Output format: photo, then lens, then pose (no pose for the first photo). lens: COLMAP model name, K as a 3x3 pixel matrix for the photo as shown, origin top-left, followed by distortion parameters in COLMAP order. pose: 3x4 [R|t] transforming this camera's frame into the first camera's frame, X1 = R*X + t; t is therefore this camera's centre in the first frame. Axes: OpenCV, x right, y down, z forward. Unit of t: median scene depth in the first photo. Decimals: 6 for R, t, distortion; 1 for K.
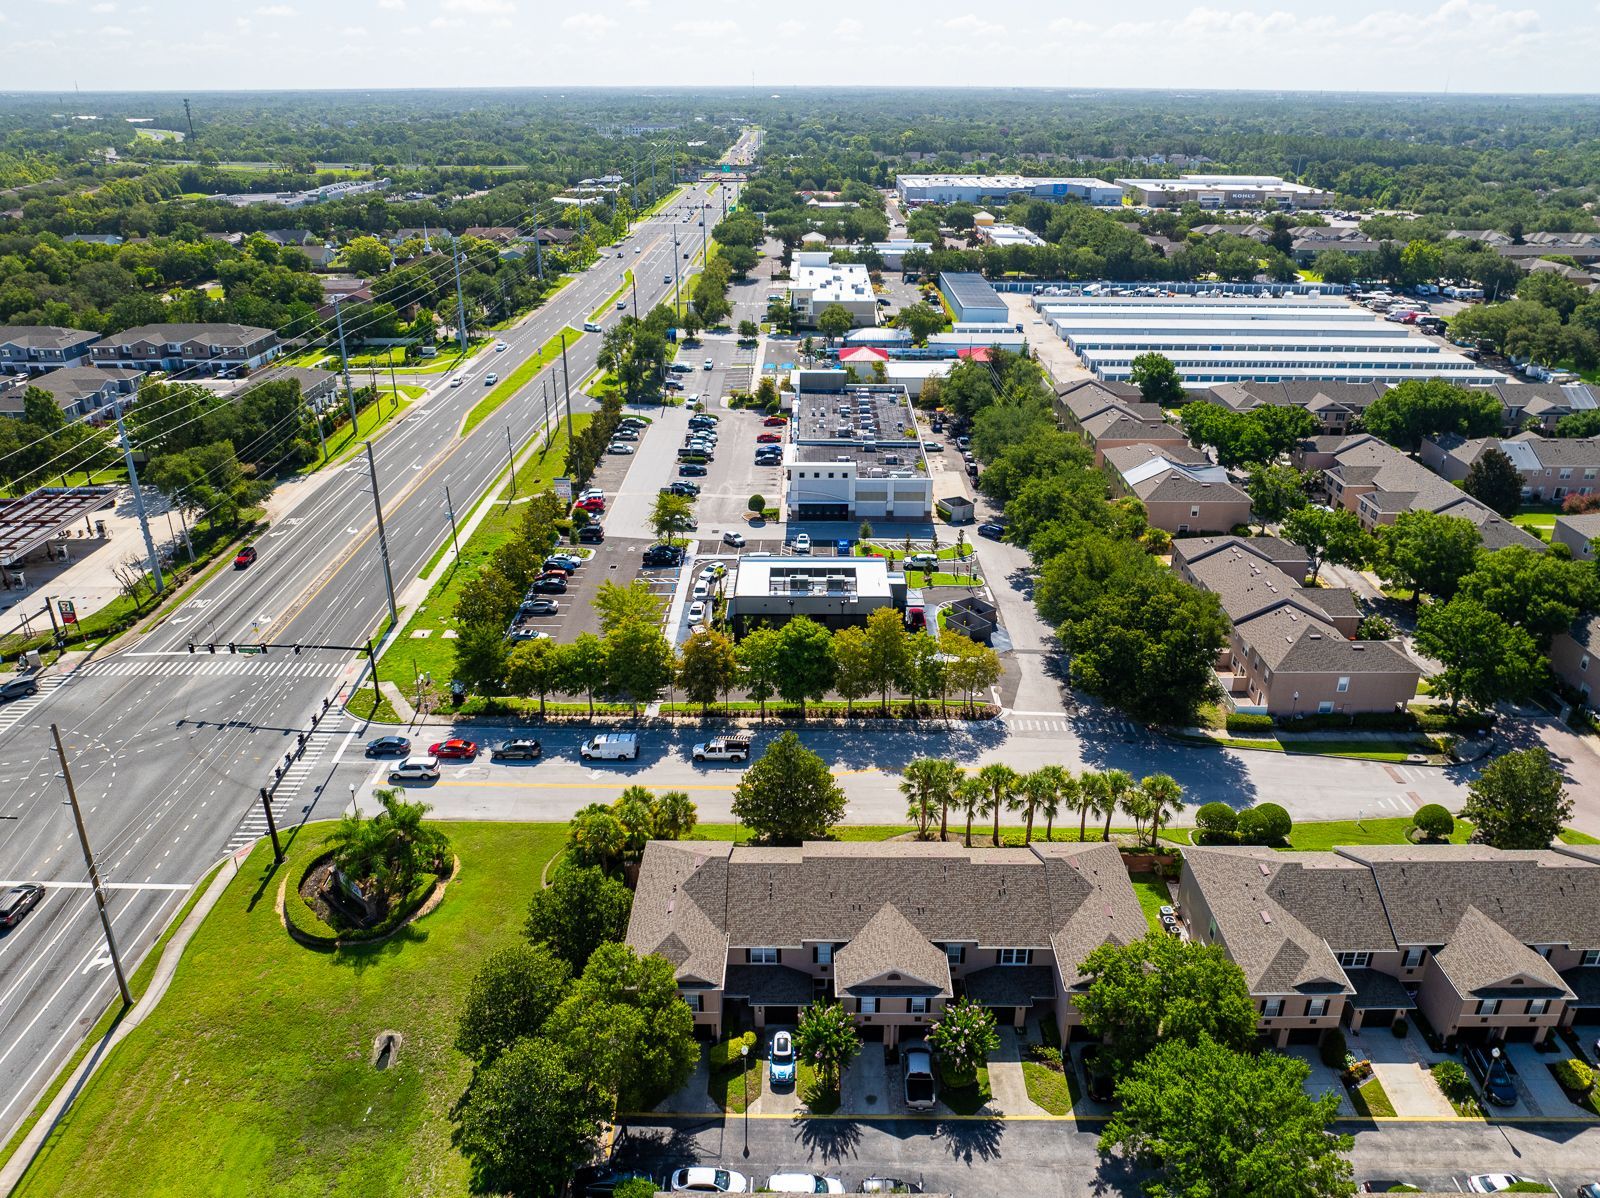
lens RADIAL K [[1126.5, 0, 804.9], [0, 1126.5, 613.7], [0, 0, 1]] dist [-0.053529, 0.028687]
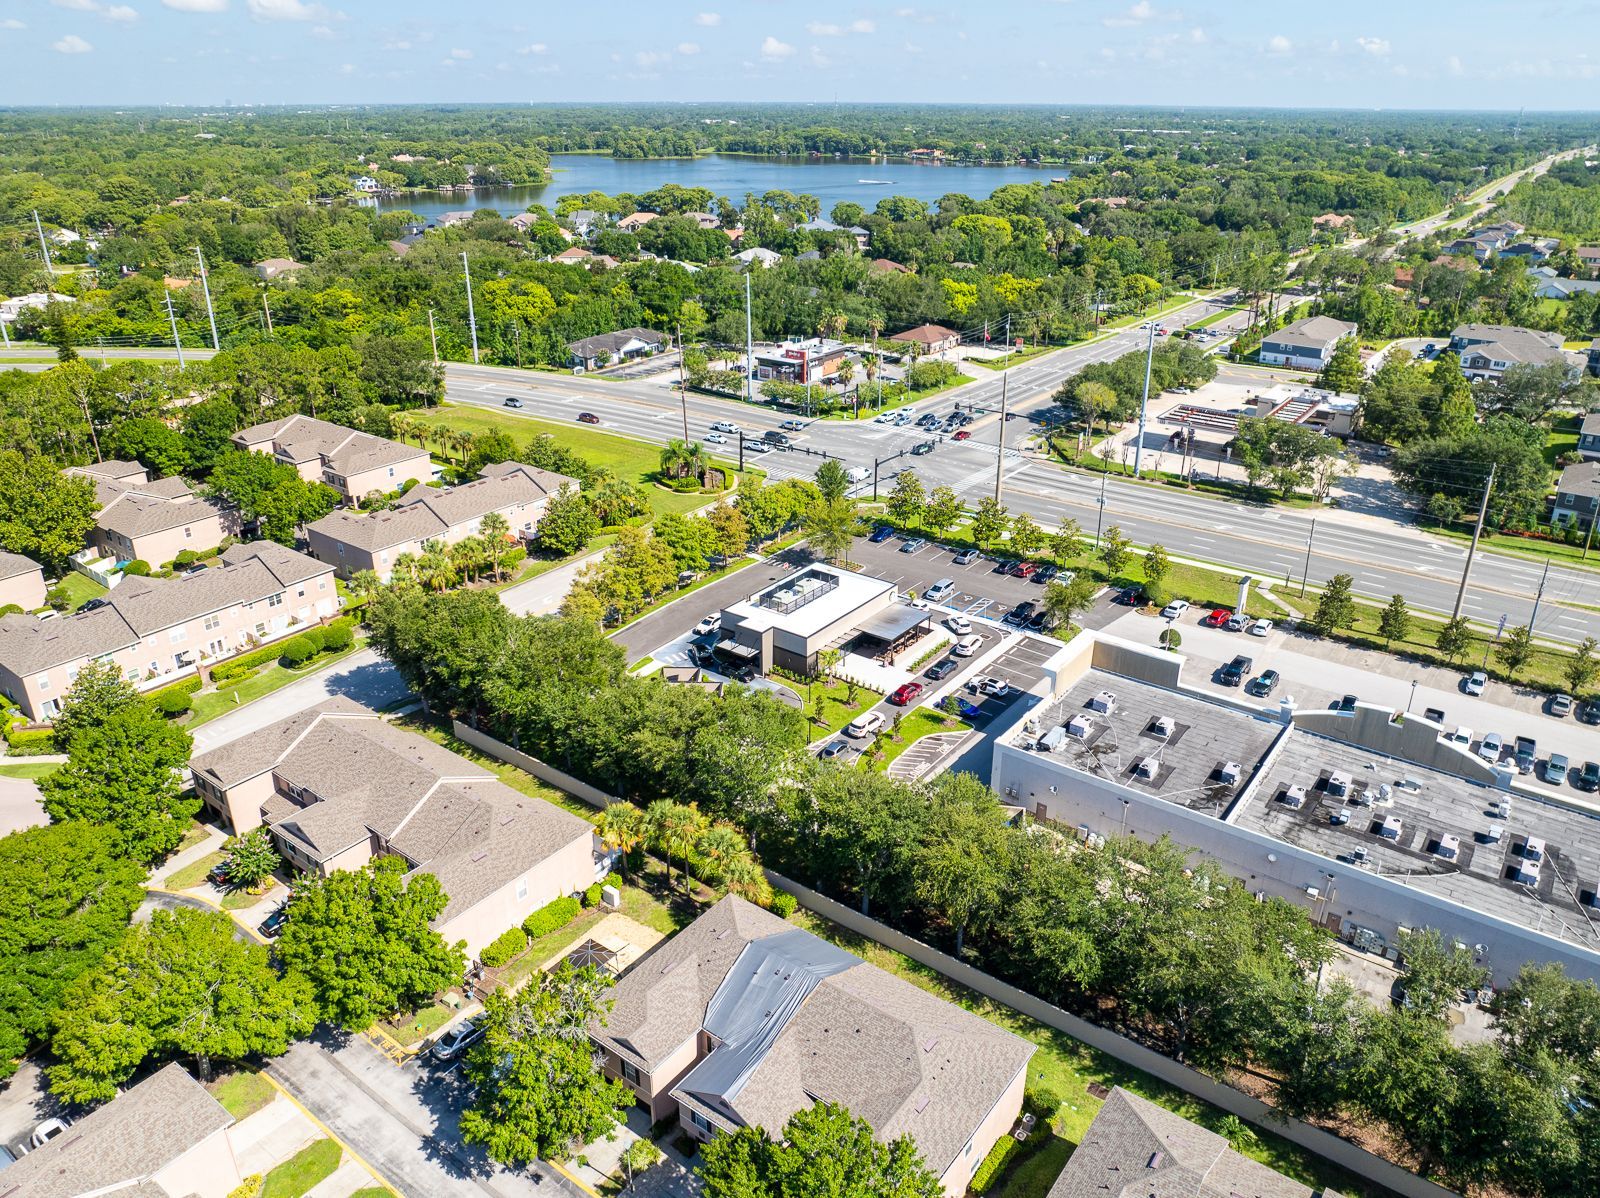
lens RADIAL K [[1126.5, 0, 799.5], [0, 1126.5, 599.7], [0, 0, 1]] dist [-0.053529, 0.028687]
pose [[-0.597306, 0.325698, -0.732903, 0.638612], [-0.345406, 0.720270, 0.601586, -0.538060], [0.723824, 0.612480, -0.317723, 1.139986]]
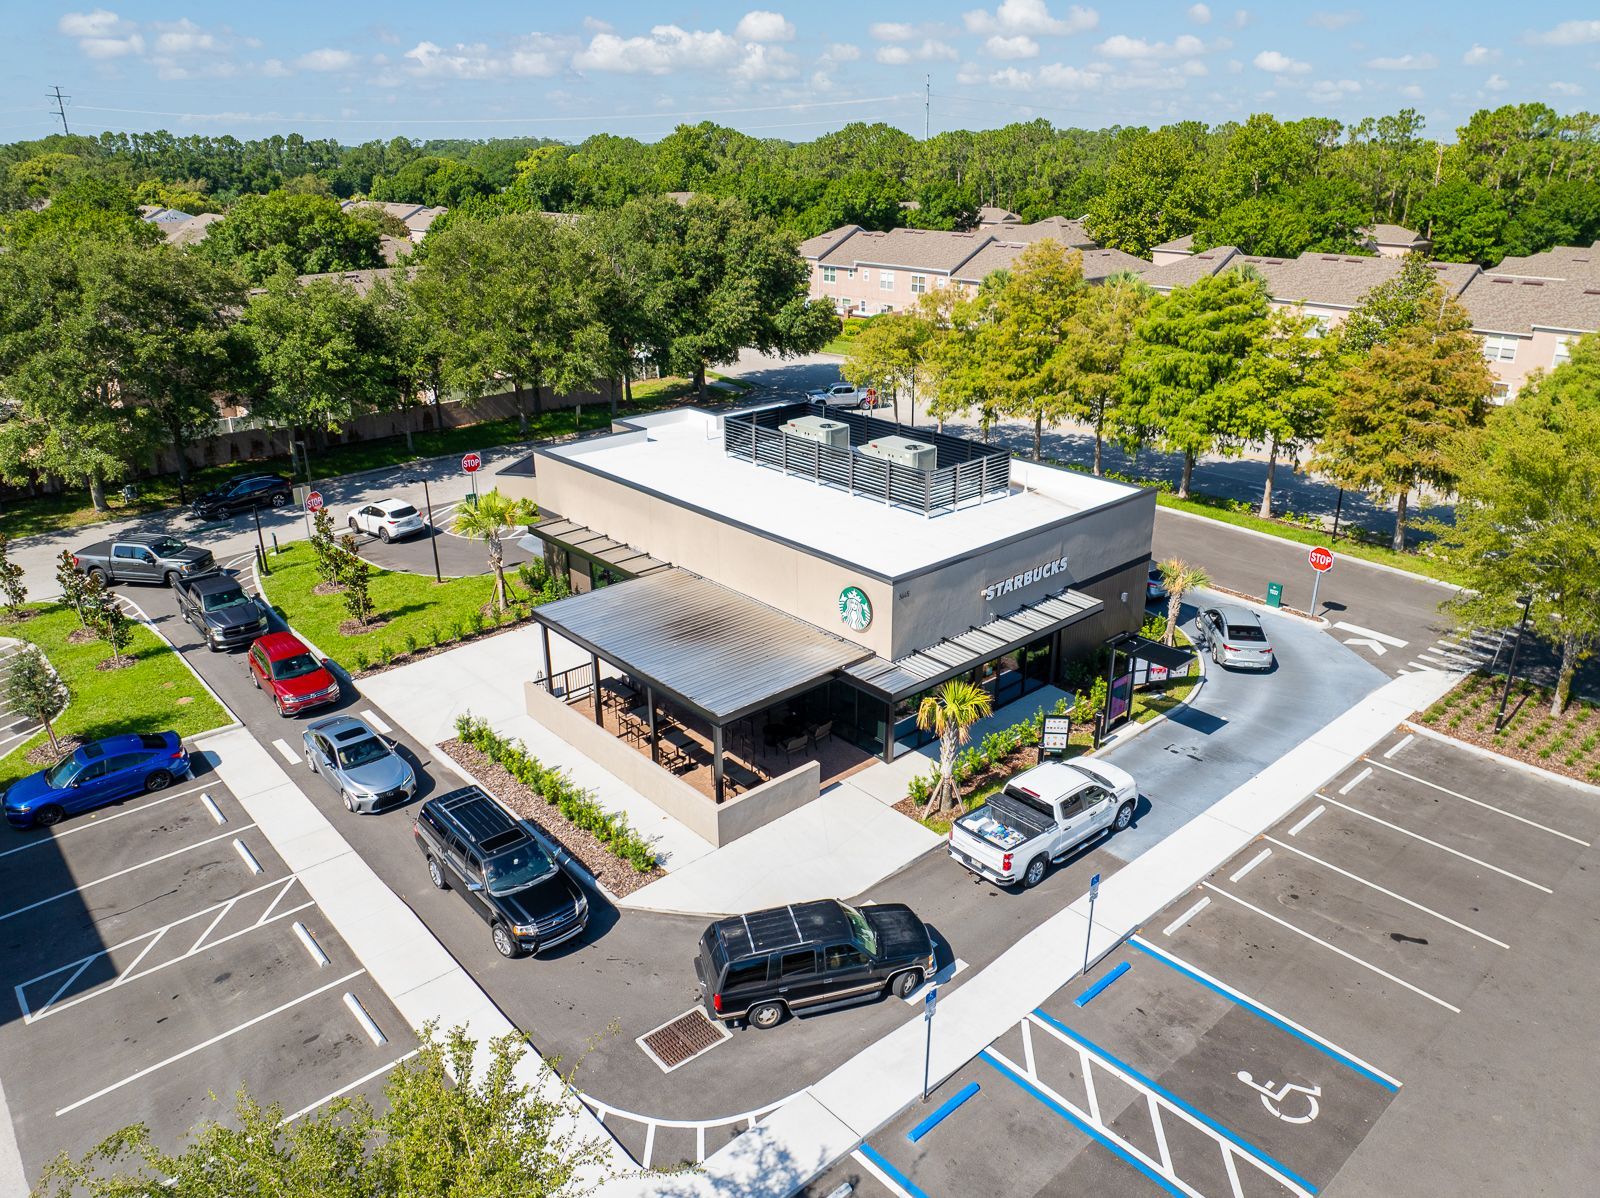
lens RADIAL K [[1126.5, 0, 807.2], [0, 1126.5, 589.9], [0, 0, 1]] dist [-0.053529, 0.028687]
pose [[-0.671839, -0.272924, 0.688582, -0.171811], [0.318705, 0.732668, 0.601353, -0.161512], [-0.668625, 0.623467, -0.405253, 0.995181]]
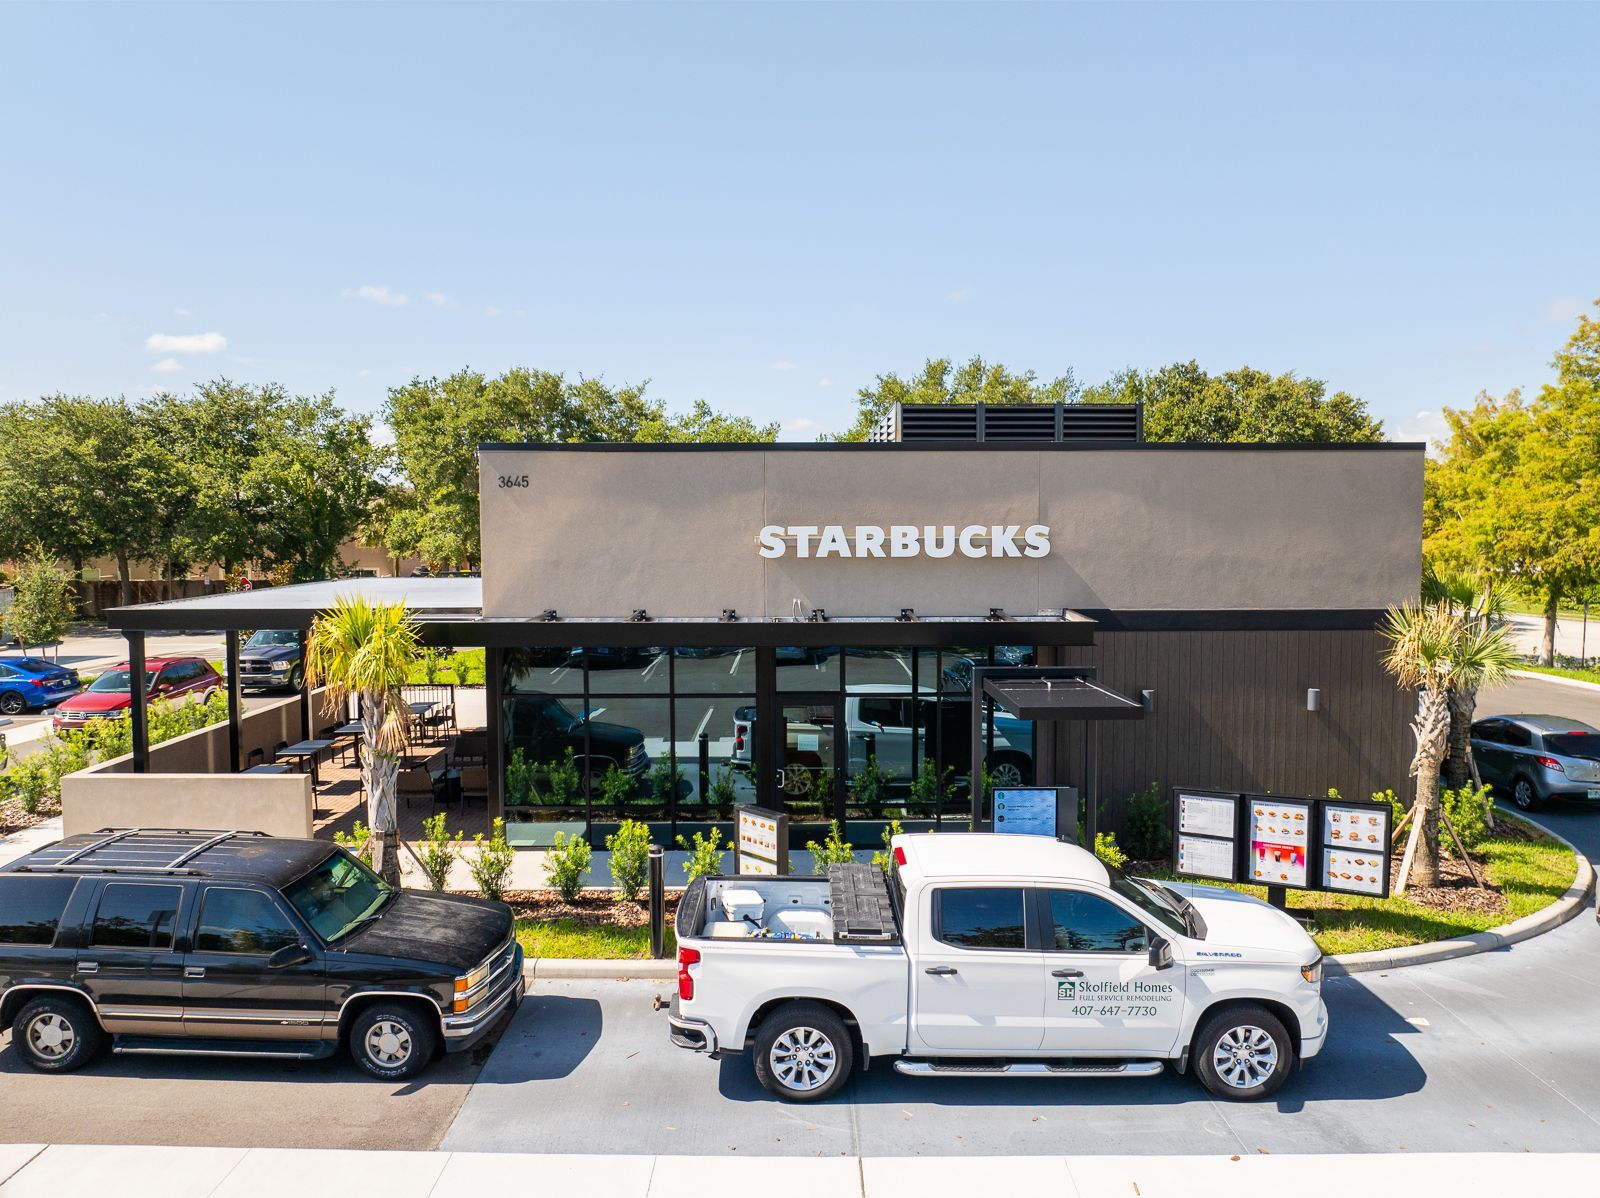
lens RADIAL K [[1126.5, 0, 803.8], [0, 1126.5, 597.7], [0, 0, 1]] dist [-0.053529, 0.028687]
pose [[-0.015725, -0.064831, 0.997772, -0.147676], [0.428833, 0.901021, 0.065303, -0.029019], [-0.903247, 0.428904, 0.013633, 0.889240]]
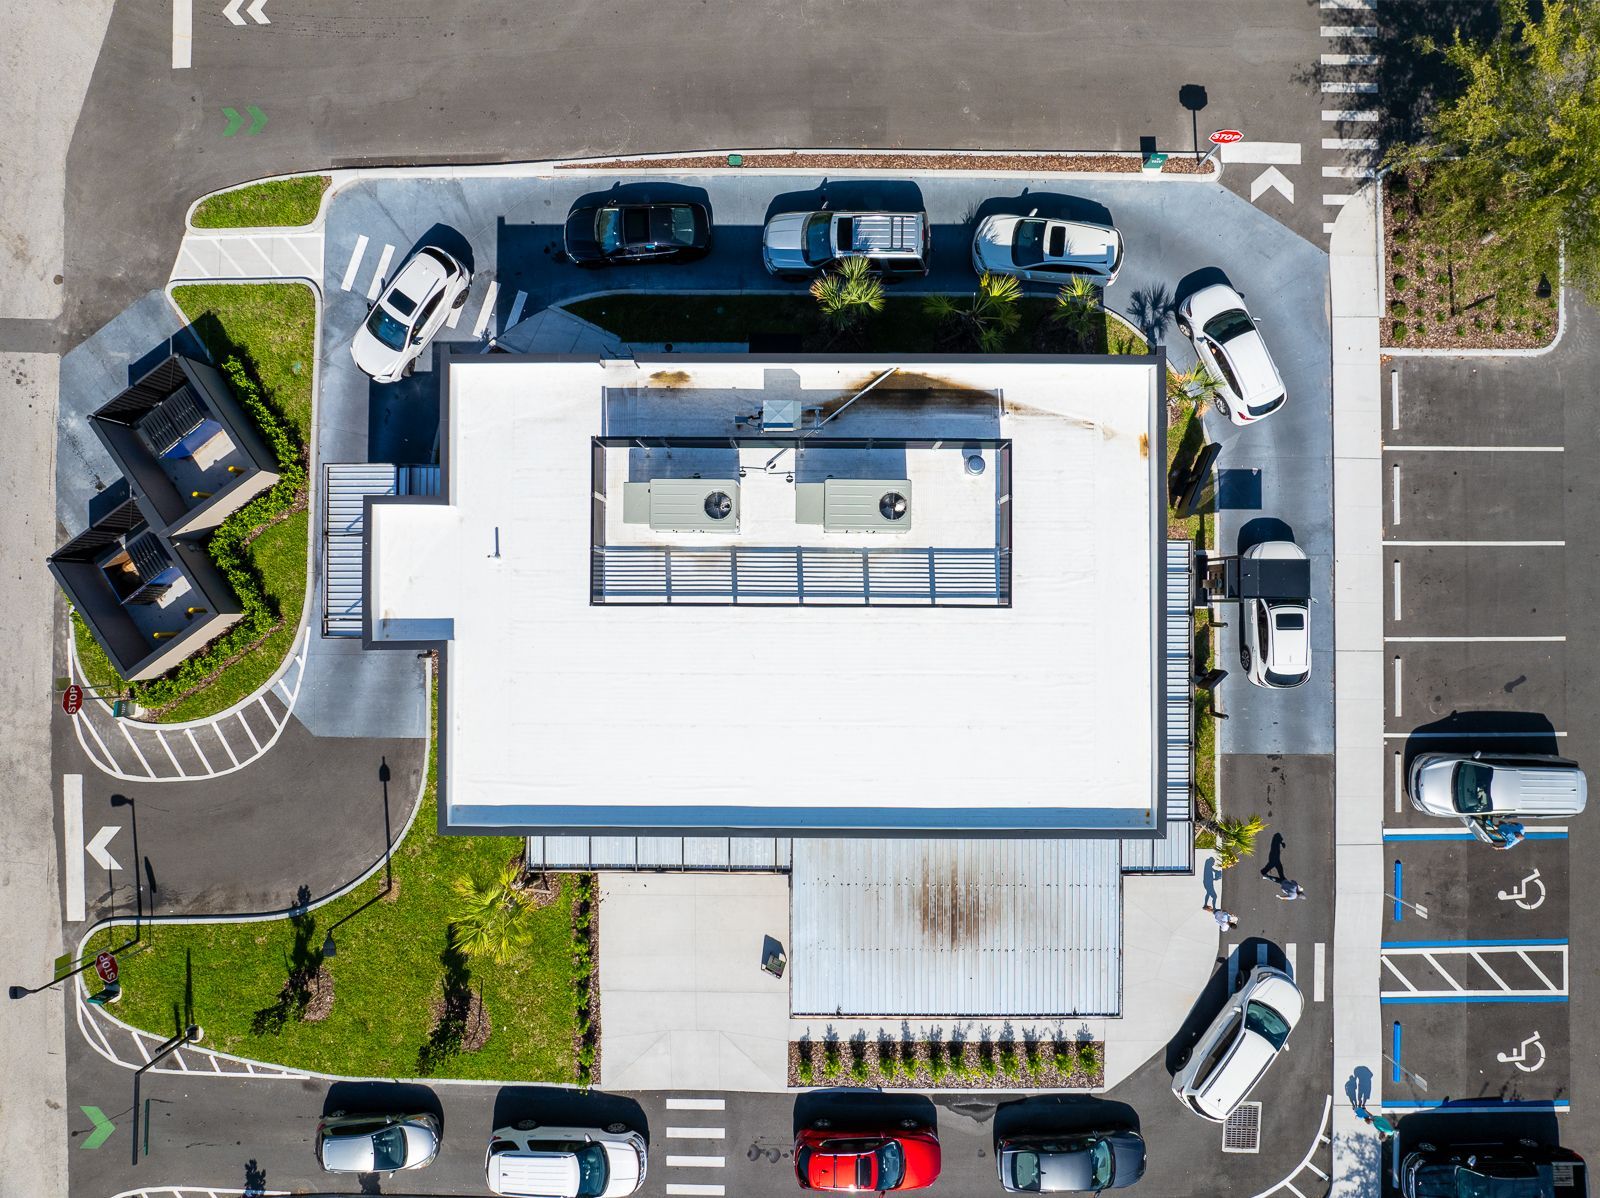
lens RADIAL K [[1126.5, 0, 803.4], [0, 1126.5, 601.9], [0, 0, 1]] dist [-0.053529, 0.028687]
pose [[-0.999988, 0.000433, 0.004974, 0.004907], [0.004339, -0.417381, 0.908721, -0.195402], [0.002470, 0.908731, 0.417374, 0.799067]]
